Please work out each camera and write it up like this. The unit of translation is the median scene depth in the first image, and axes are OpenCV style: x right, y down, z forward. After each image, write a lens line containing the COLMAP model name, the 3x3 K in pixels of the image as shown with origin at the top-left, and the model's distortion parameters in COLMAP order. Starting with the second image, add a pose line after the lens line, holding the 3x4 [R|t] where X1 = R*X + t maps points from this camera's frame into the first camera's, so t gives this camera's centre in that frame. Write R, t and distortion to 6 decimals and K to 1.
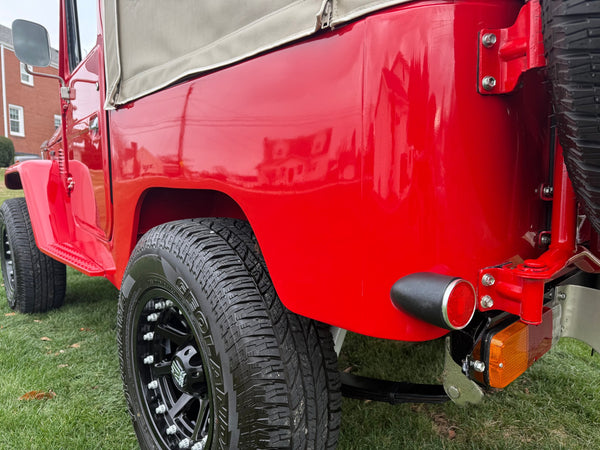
lens RADIAL K [[430.6, 0, 297.2], [0, 430.6, 223.2], [0, 0, 1]] dist [-0.009647, -0.005276]
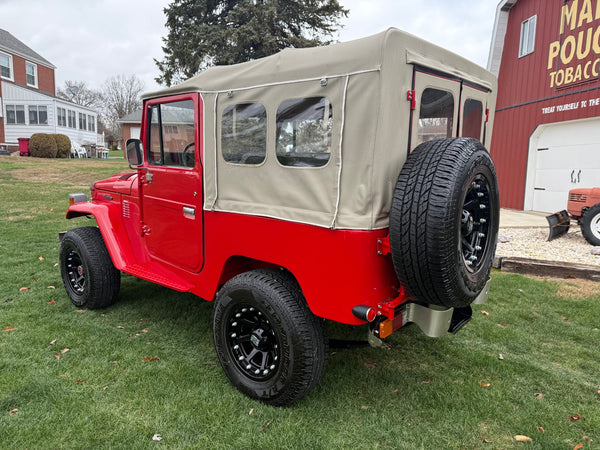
lens RADIAL K [[415.2, 0, 300.6], [0, 415.2, 226.3], [0, 0, 1]] dist [0.088745, -0.089553]
pose [[0.990283, 0.002520, 0.139045, -0.160114], [-0.009522, 0.998718, 0.049719, -0.165692], [-0.138741, -0.050560, 0.989037, -0.539556]]
